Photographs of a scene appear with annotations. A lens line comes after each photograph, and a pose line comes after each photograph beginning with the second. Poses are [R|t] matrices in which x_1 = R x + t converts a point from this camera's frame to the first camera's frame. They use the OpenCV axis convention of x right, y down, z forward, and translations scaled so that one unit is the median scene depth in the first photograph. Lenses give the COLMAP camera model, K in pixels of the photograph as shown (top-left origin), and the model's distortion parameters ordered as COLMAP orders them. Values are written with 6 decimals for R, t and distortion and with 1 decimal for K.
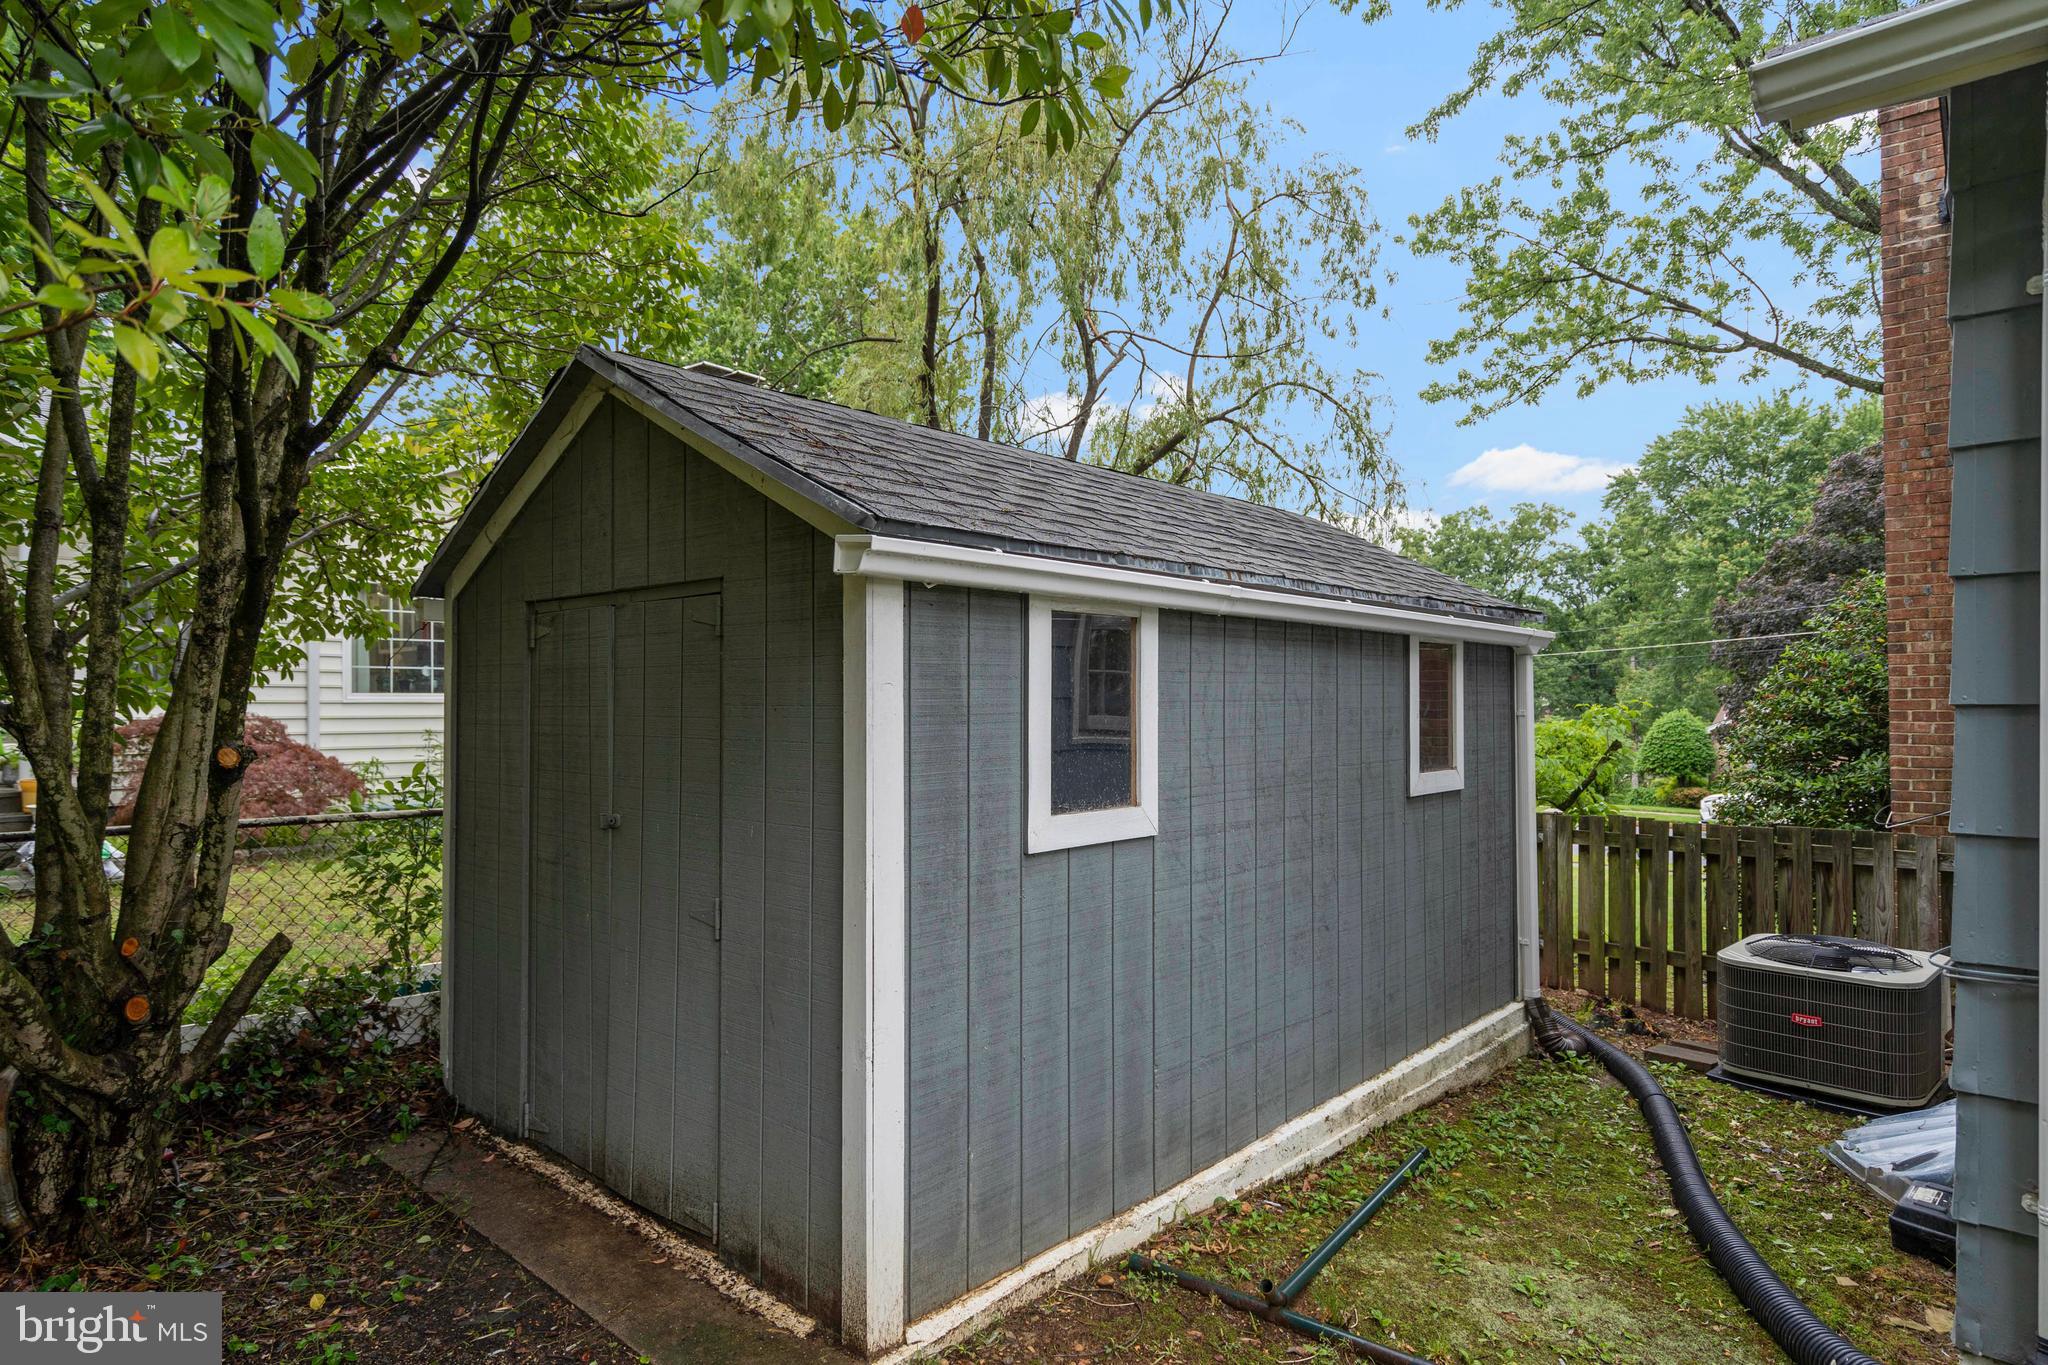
lens RADIAL K [[1120.6, 0, 1024.0], [0, 1120.6, 682.5], [0, 0, 1]] dist [-0.001286, -0.000177]
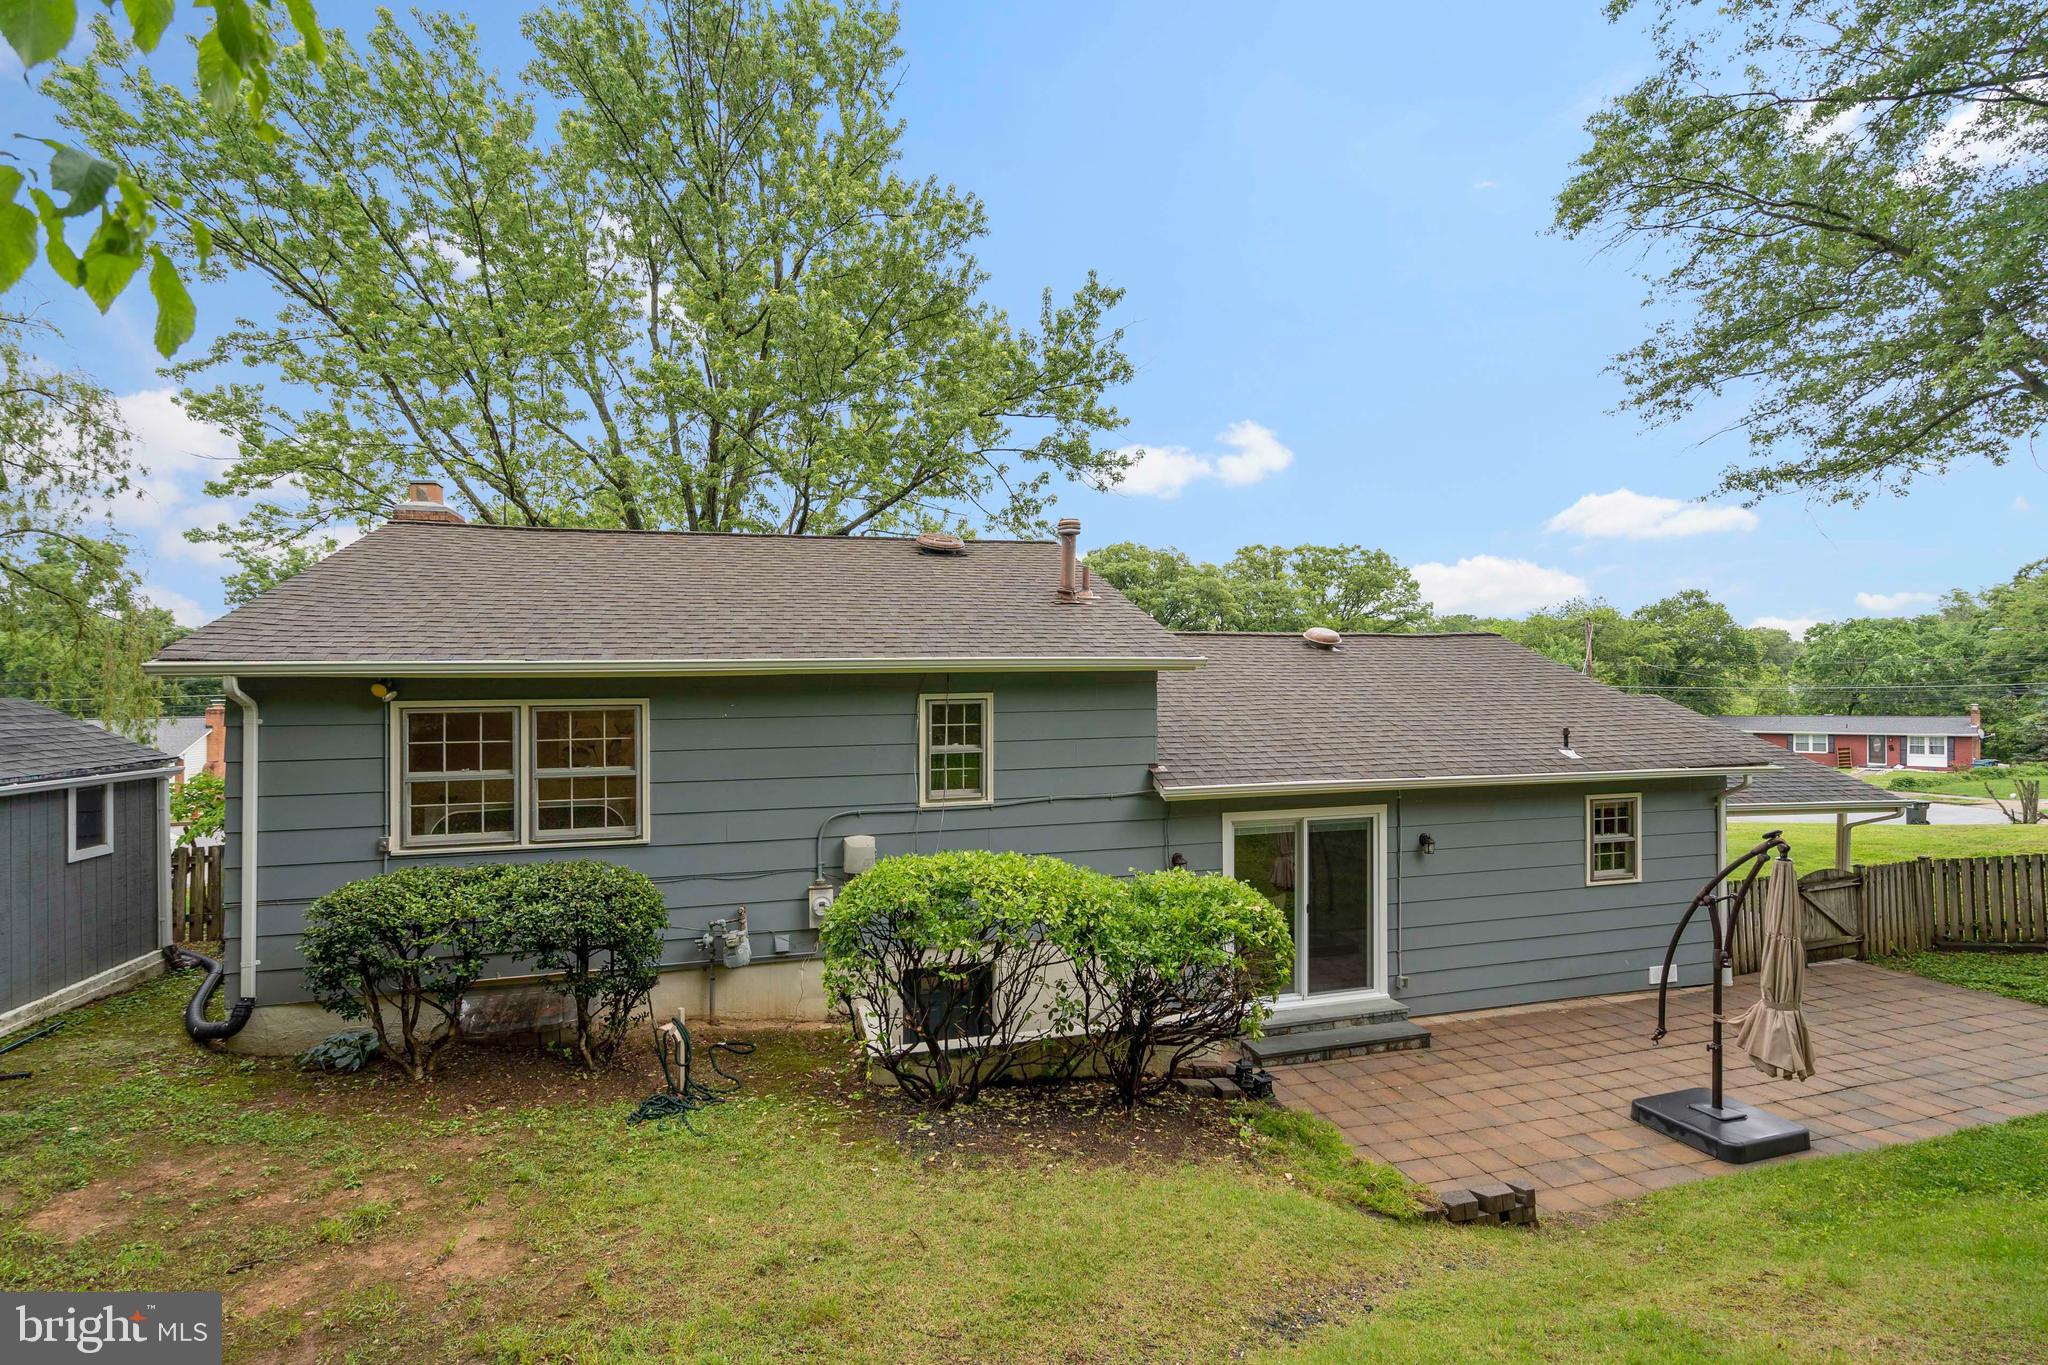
lens RADIAL K [[922.0, 0, 1024.0], [0, 922.0, 682.5], [0, 0, 1]] dist [-0.001651, -0.000349]
pose [[0.532164, 0.003532, 0.846634, -0.142252], [-0.006624, 0.999978, -0.000008, -0.215330], [-0.846615, -0.005604, 0.532176, -1.244921]]
